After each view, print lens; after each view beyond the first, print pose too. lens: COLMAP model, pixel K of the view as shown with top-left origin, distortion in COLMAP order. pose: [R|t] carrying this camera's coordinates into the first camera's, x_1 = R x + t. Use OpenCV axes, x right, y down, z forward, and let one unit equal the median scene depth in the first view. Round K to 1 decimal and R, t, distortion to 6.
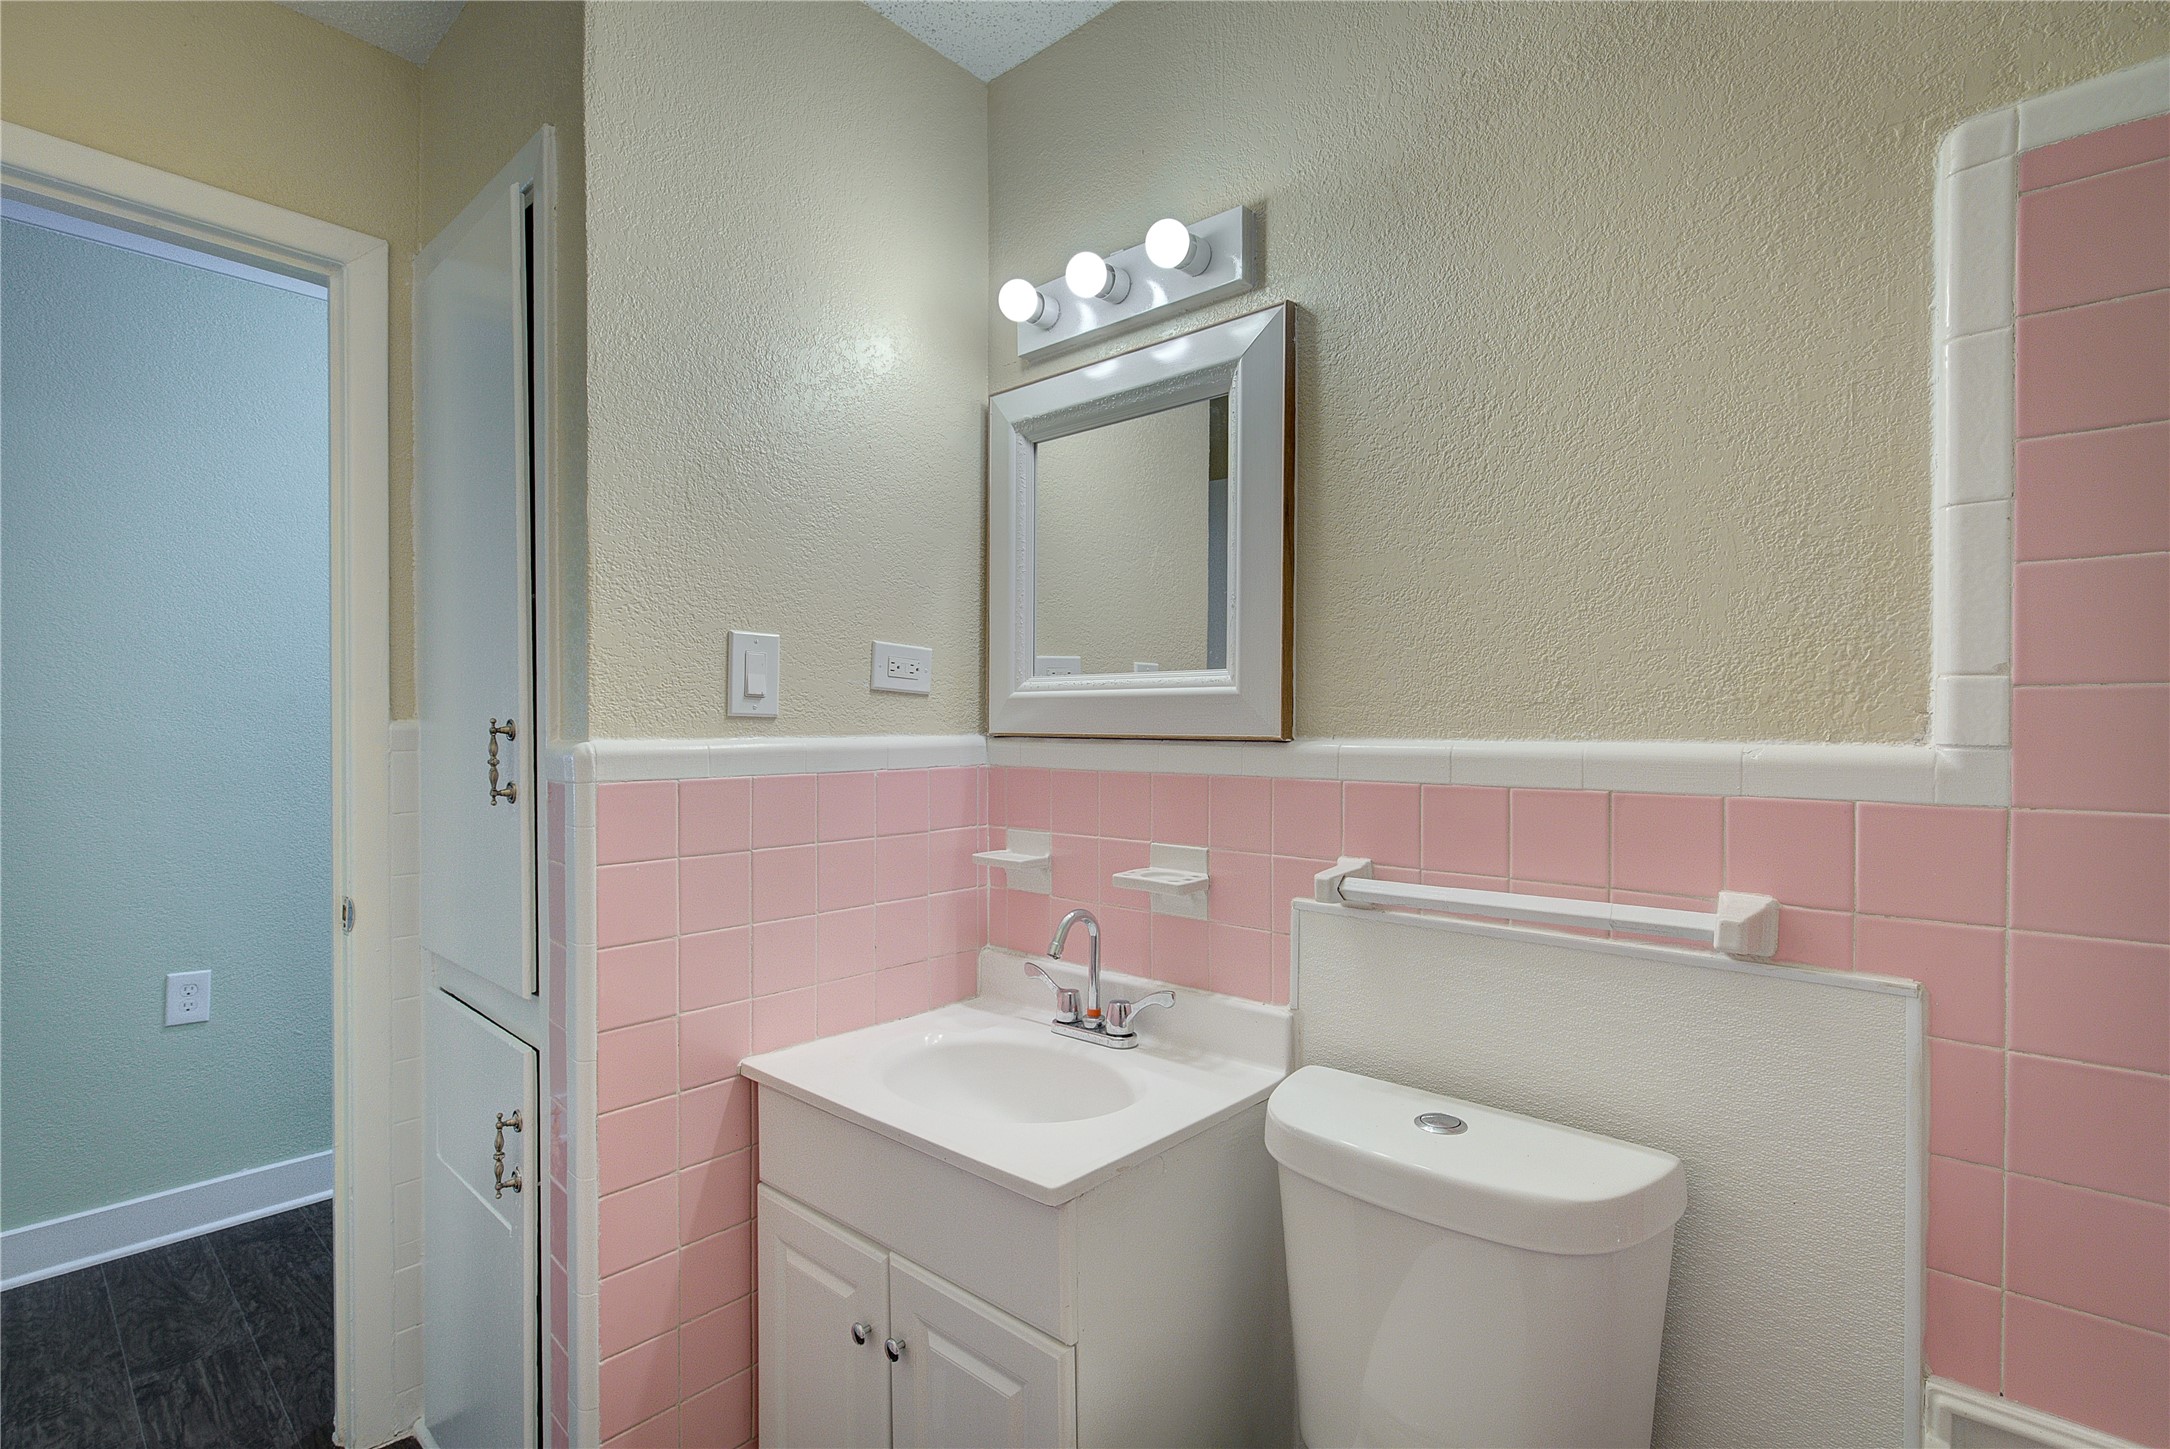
lens RADIAL K [[989.3, 0, 1087.0], [0, 989.3, 730.2], [0, 0, 1]] dist [-0.001031, 0.001640]
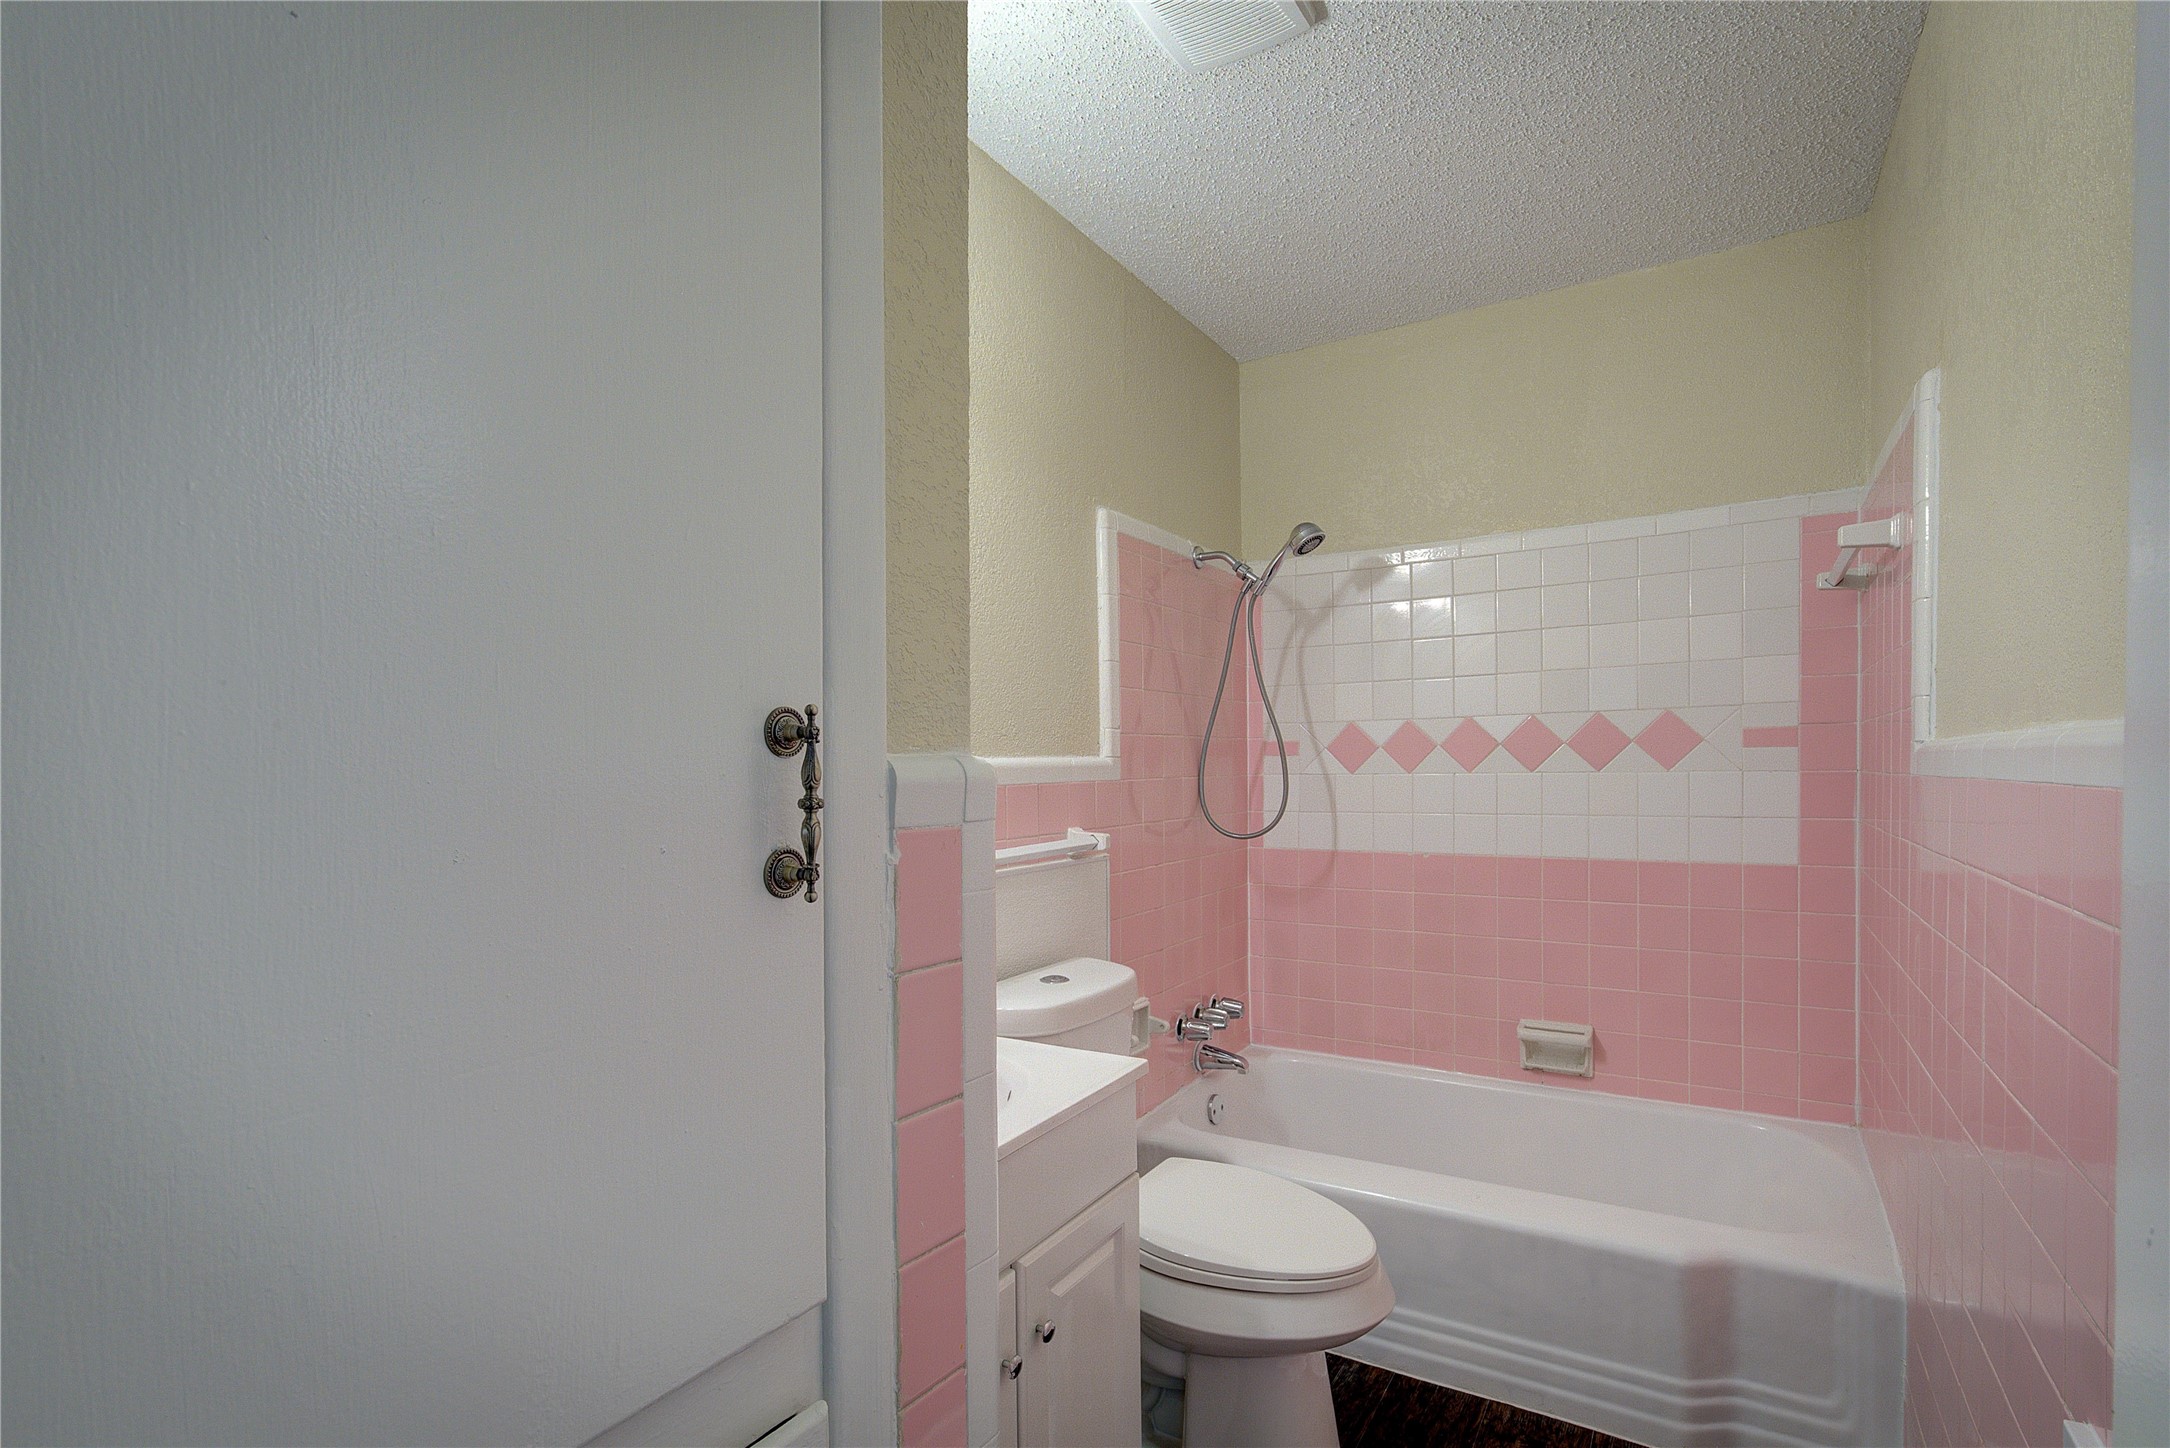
lens RADIAL K [[989.3, 0, 1101.0], [0, 989.3, 783.6], [0, 0, 1]] dist [-0.001031, 0.001640]
pose [[-0.164364, -0.021681, 0.986162, -1.186217], [0.015049, 0.999587, 0.024485, 0.015801], [-0.986285, 0.018865, -0.163969, 1.063148]]
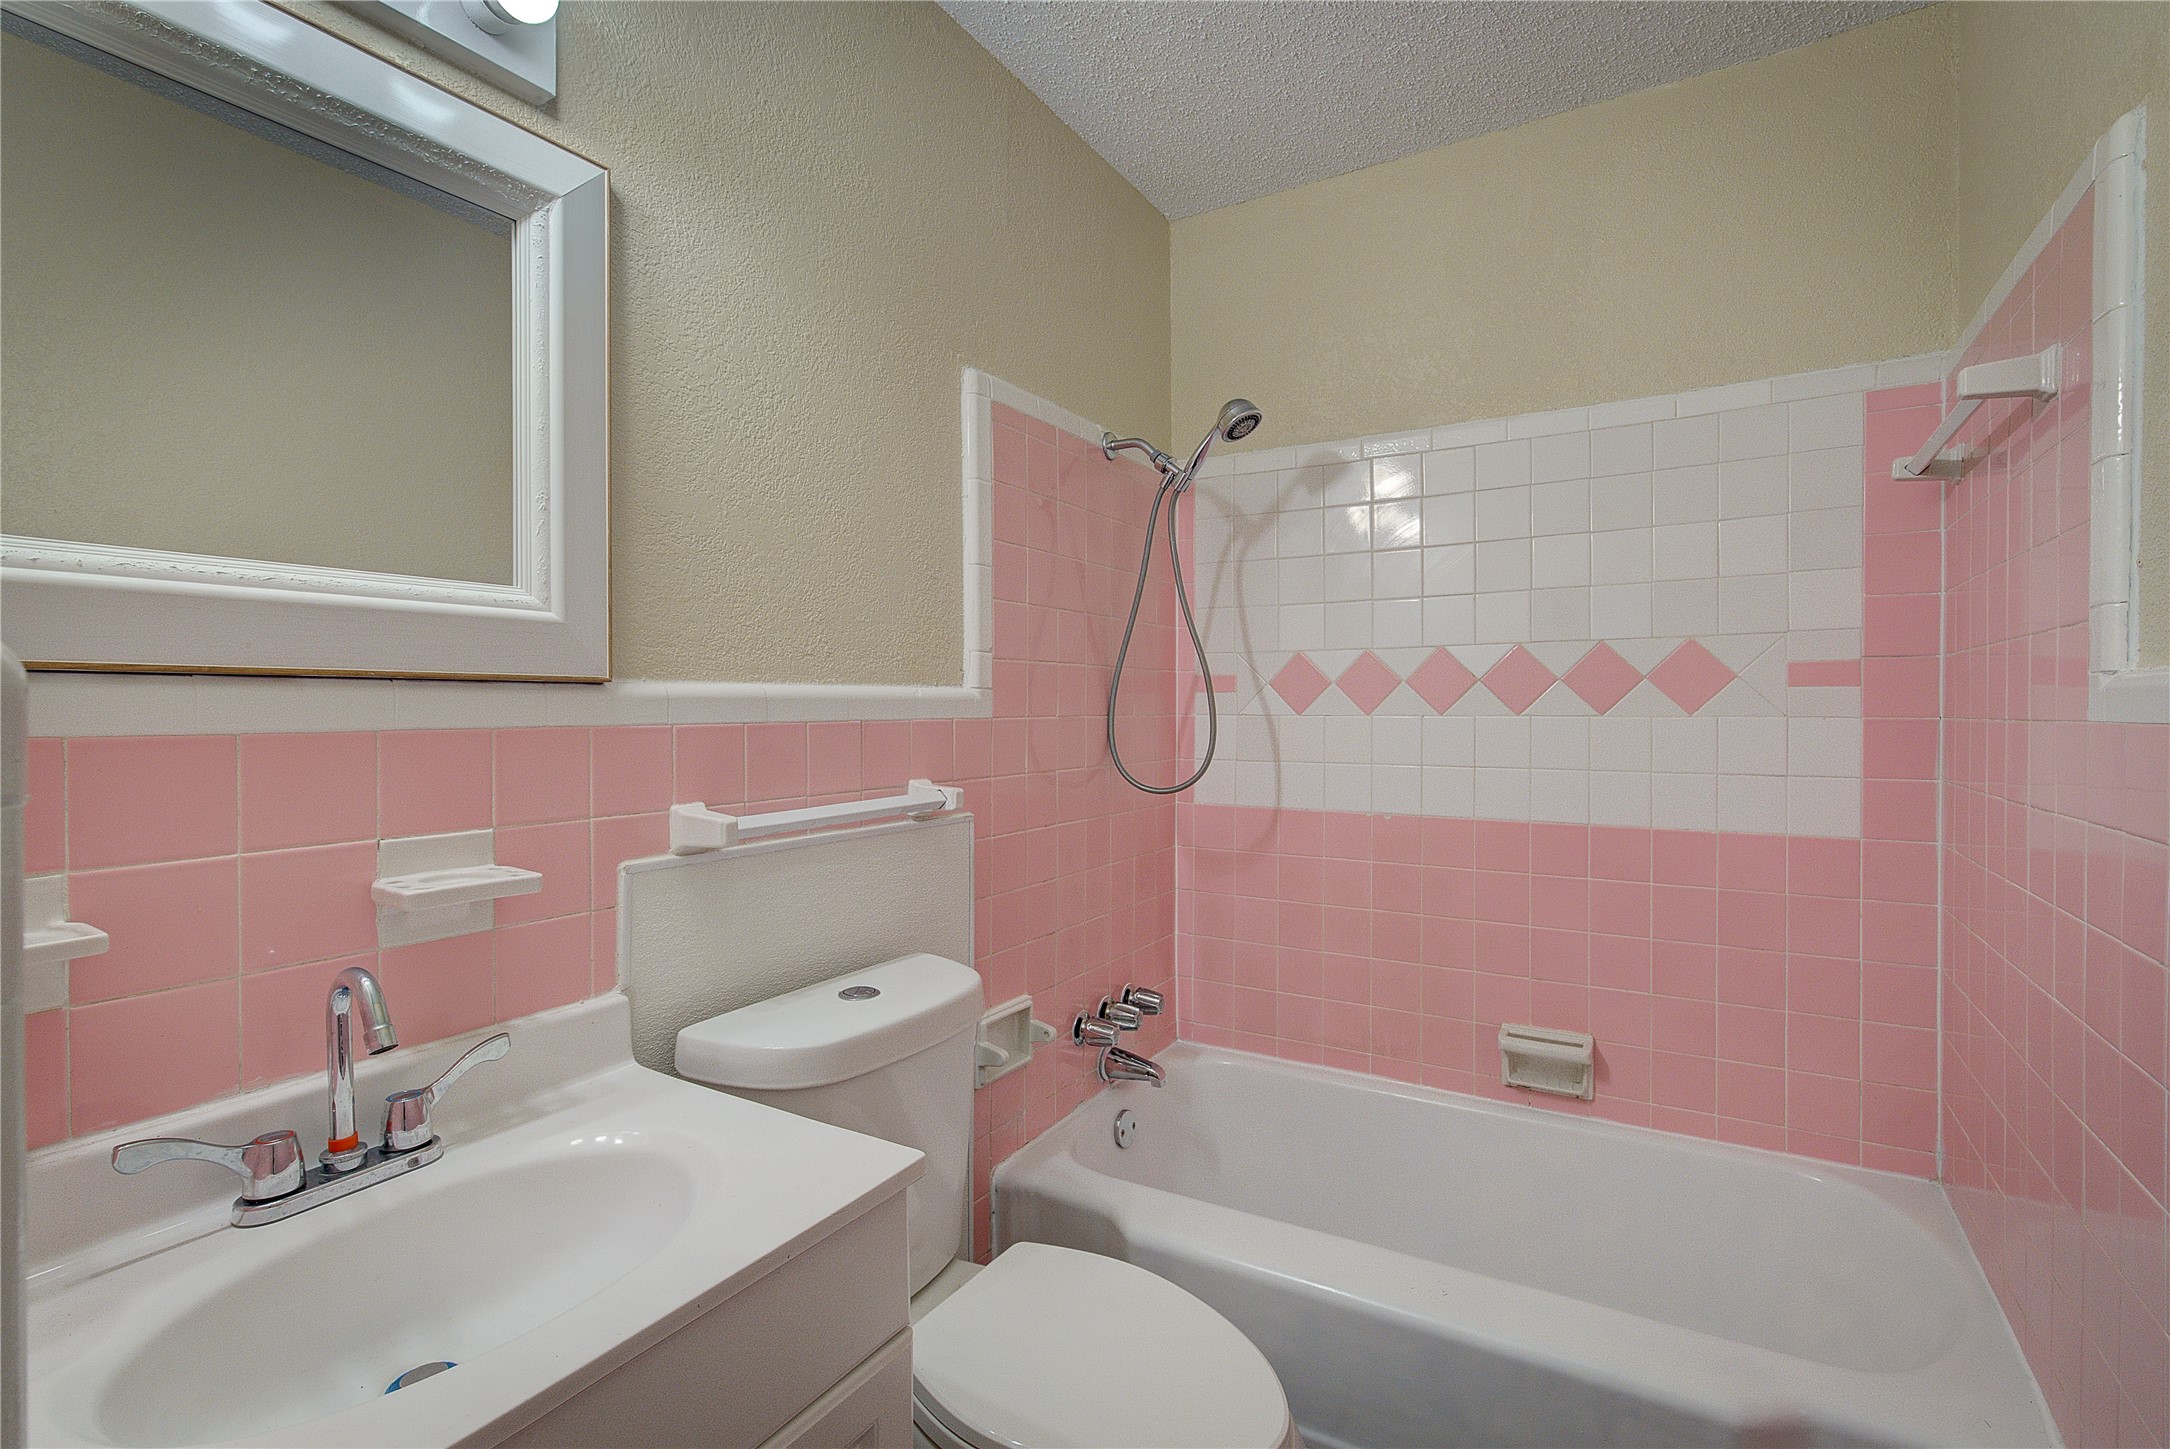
lens RADIAL K [[989.3, 0, 1090.7], [0, 989.3, 705.7], [0, 0, 1]] dist [-0.001031, 0.001640]
pose [[-0.173076, -0.003907, 0.984901, -0.800431], [0.002073, 0.999988, 0.004331, 0.031331], [-0.984906, 0.002792, -0.173066, 0.825844]]
